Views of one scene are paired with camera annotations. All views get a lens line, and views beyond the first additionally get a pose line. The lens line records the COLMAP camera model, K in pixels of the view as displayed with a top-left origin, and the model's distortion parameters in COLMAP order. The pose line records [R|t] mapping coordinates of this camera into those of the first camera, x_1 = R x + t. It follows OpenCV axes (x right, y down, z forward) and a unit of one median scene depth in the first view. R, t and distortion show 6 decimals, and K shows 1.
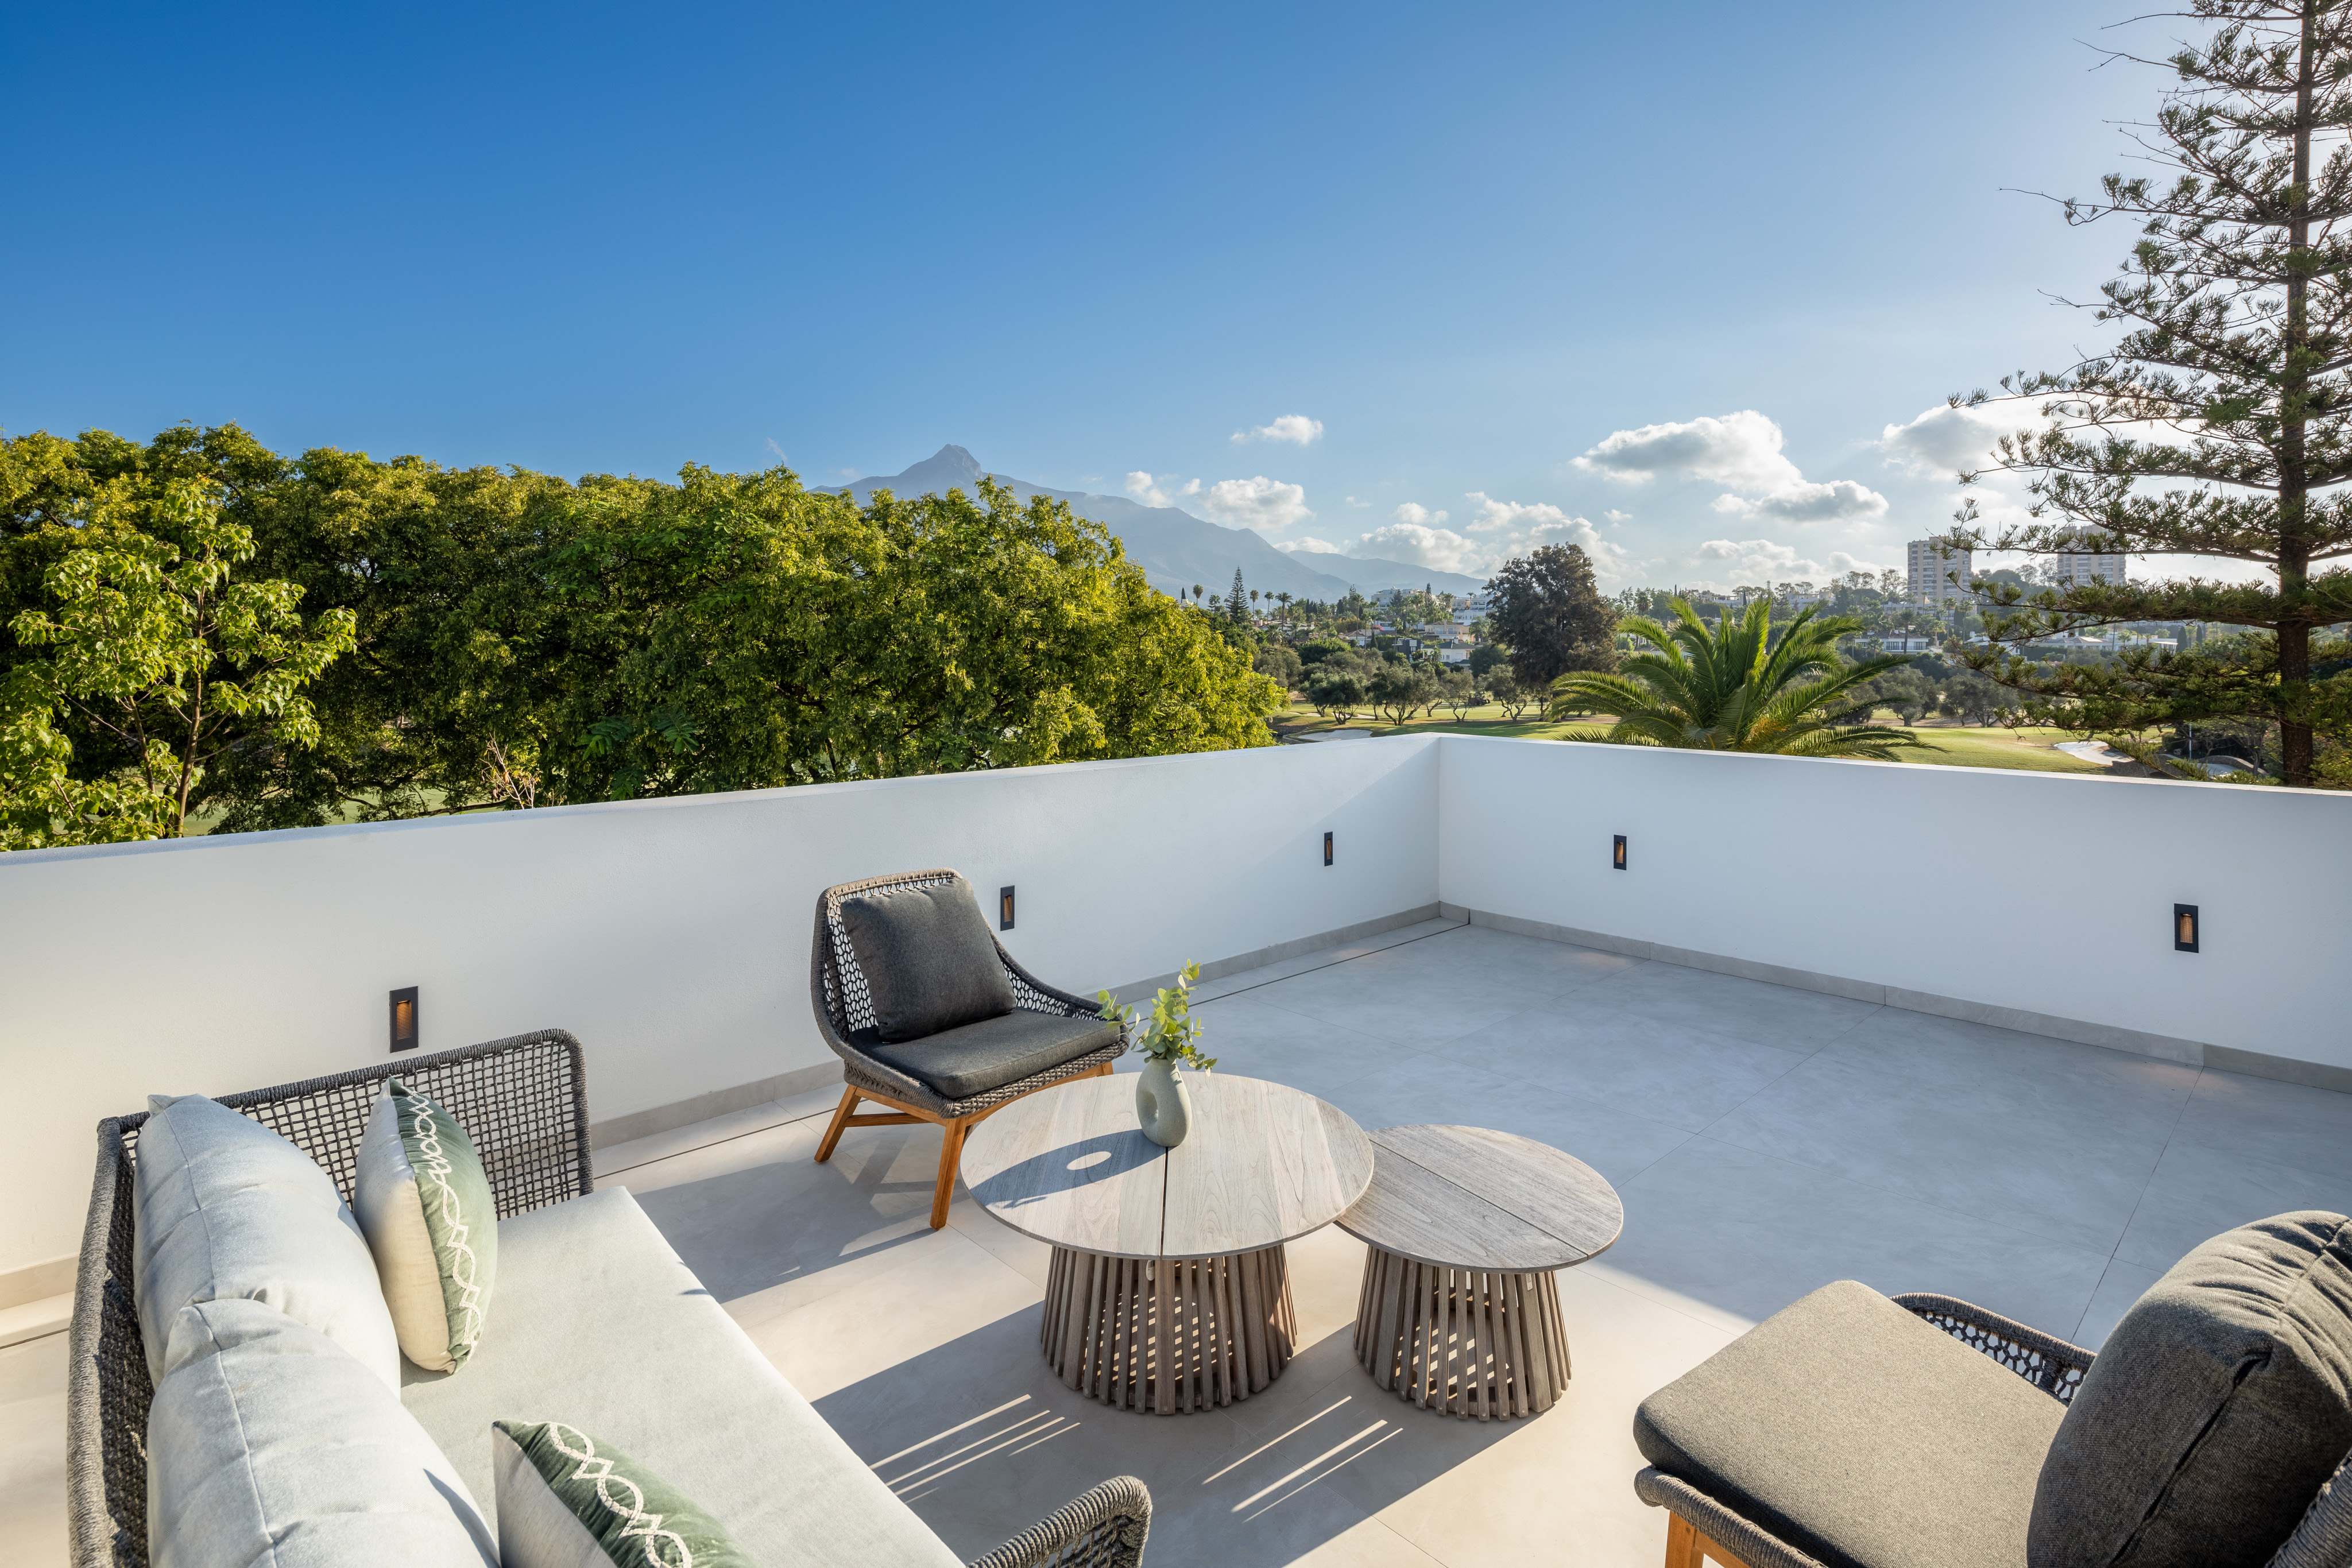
lens RADIAL K [[1133.0, 0, 1176.5], [0, 1133.0, 673.3], [0, 0, 1]] dist [-0.002078, -0.000878]
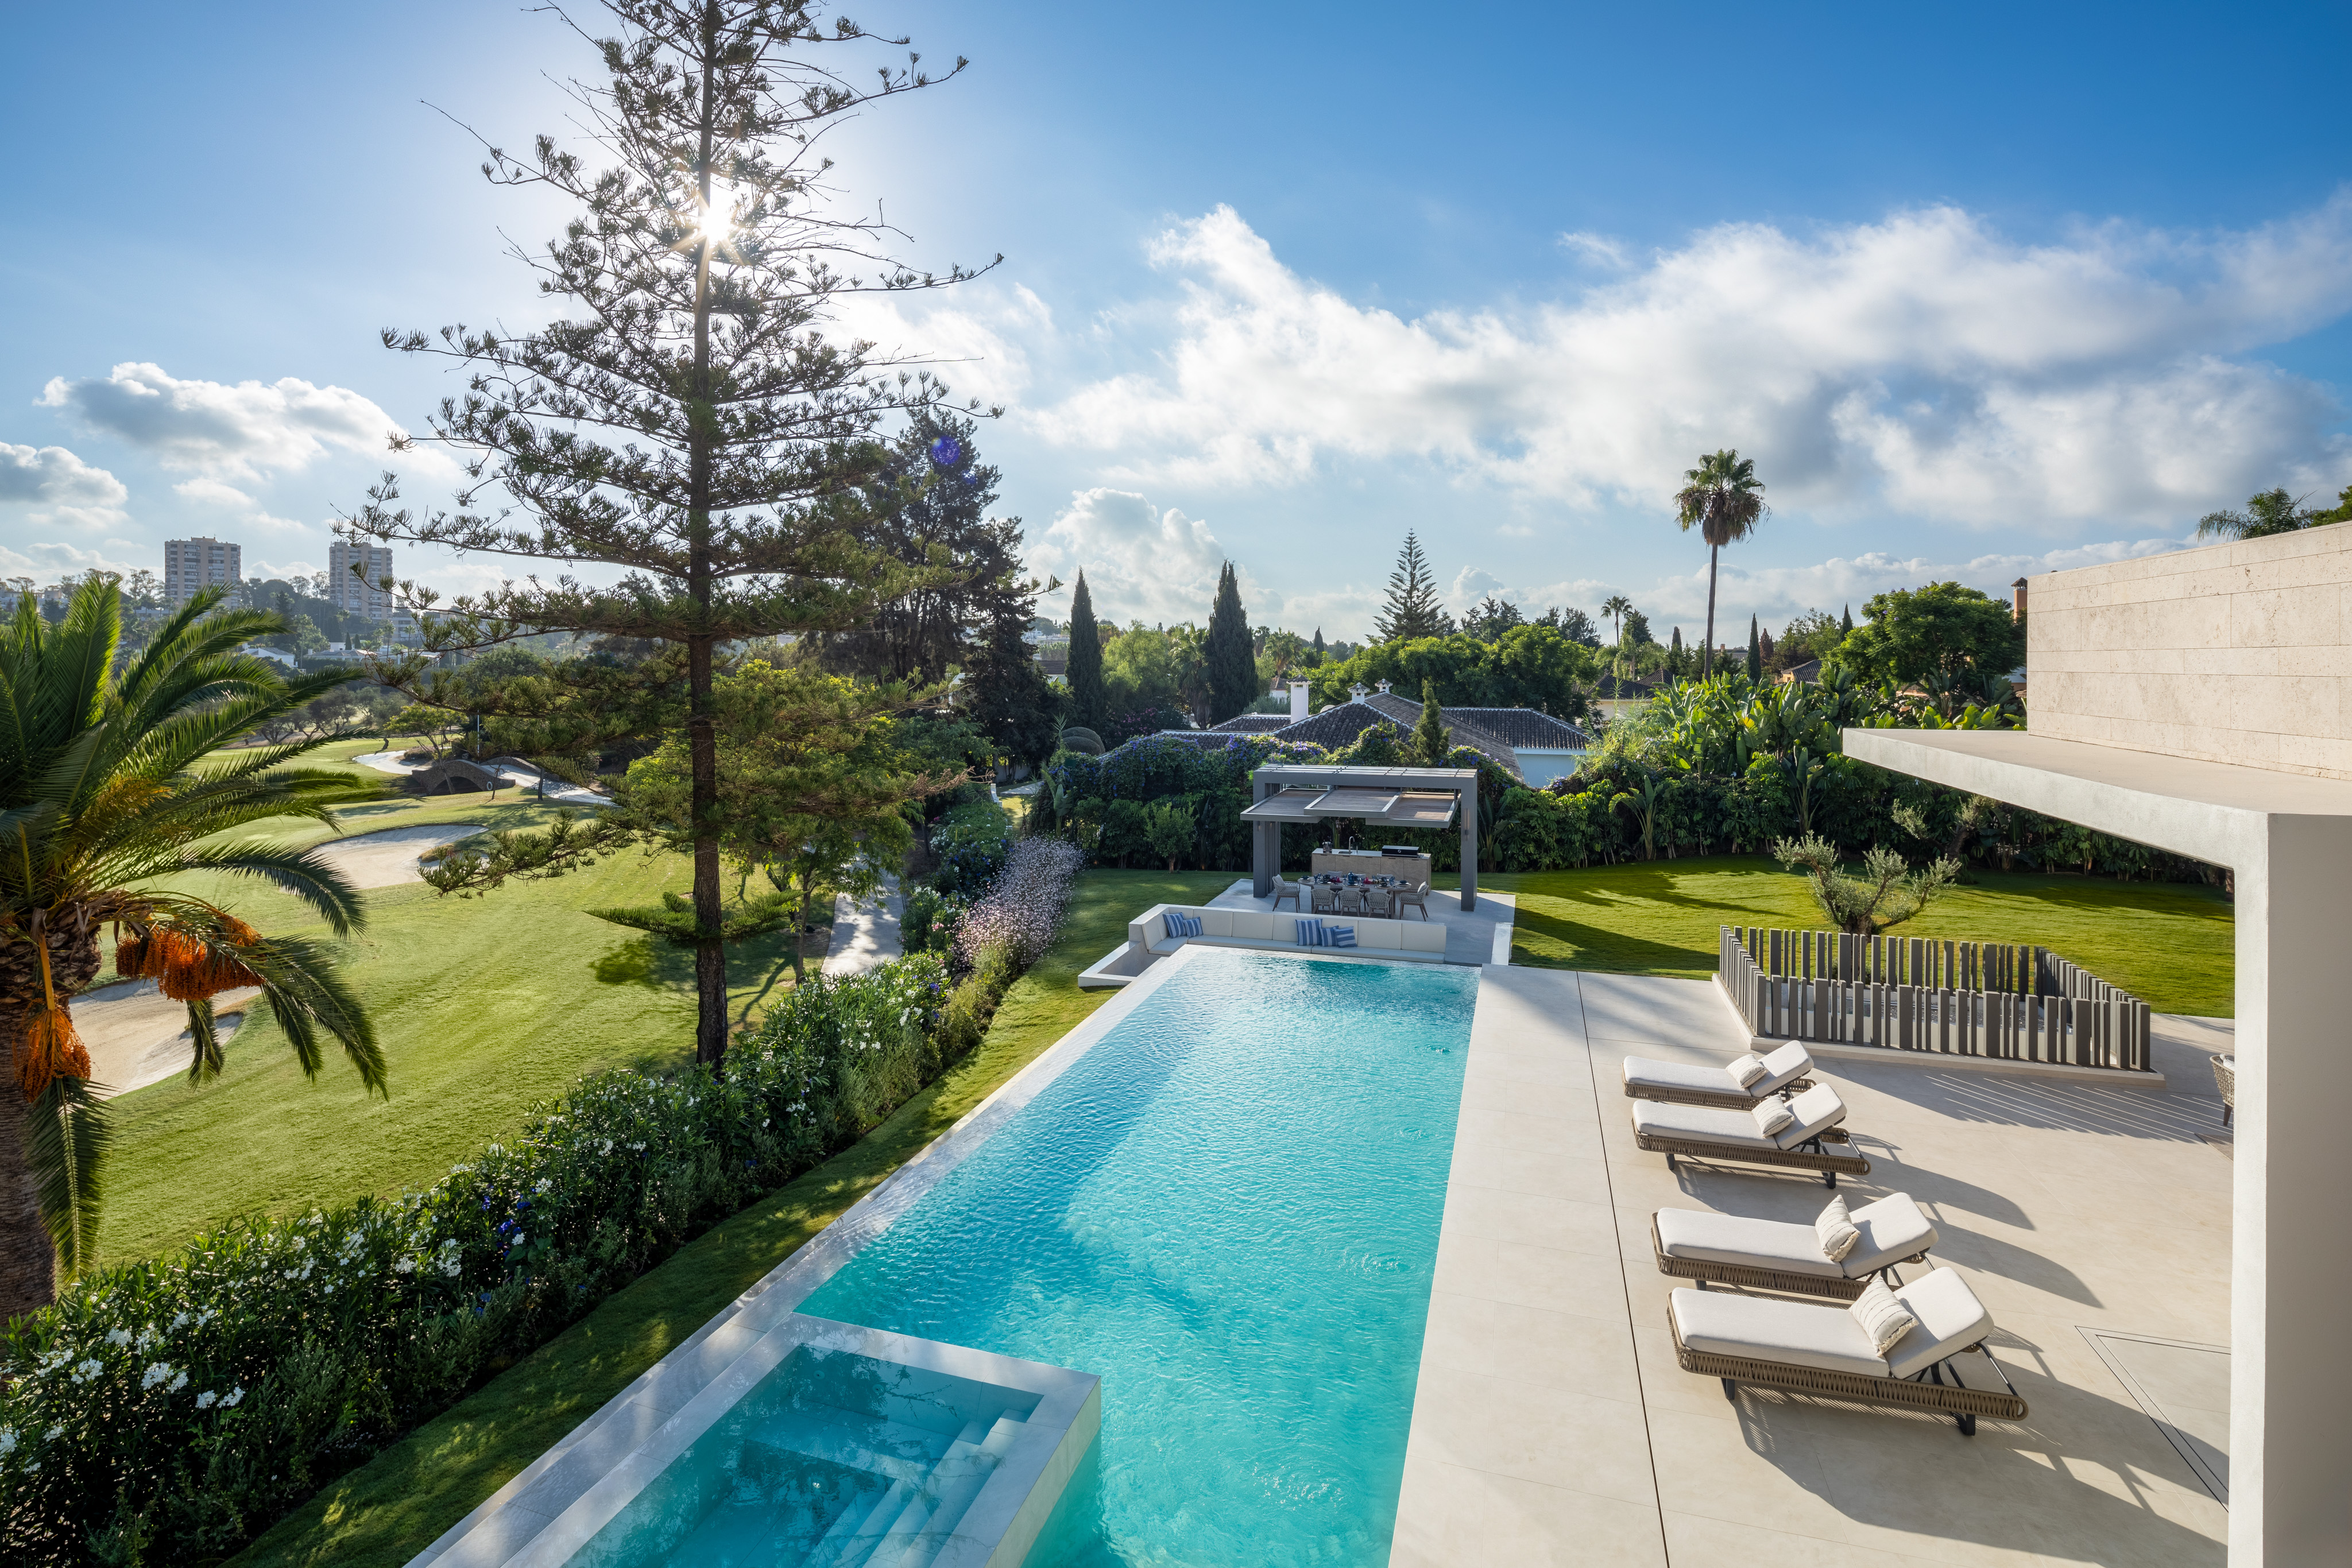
lens RADIAL K [[1133.0, 0, 1176.5], [0, 1133.0, 673.3], [0, 0, 1]] dist [-0.002078, -0.000878]
pose [[0.264024, -0.007356, 0.964488, 0.084051], [0.017963, 0.999835, 0.002708, -0.005442], [-0.964349, 0.016610, 0.264112, 0.281120]]
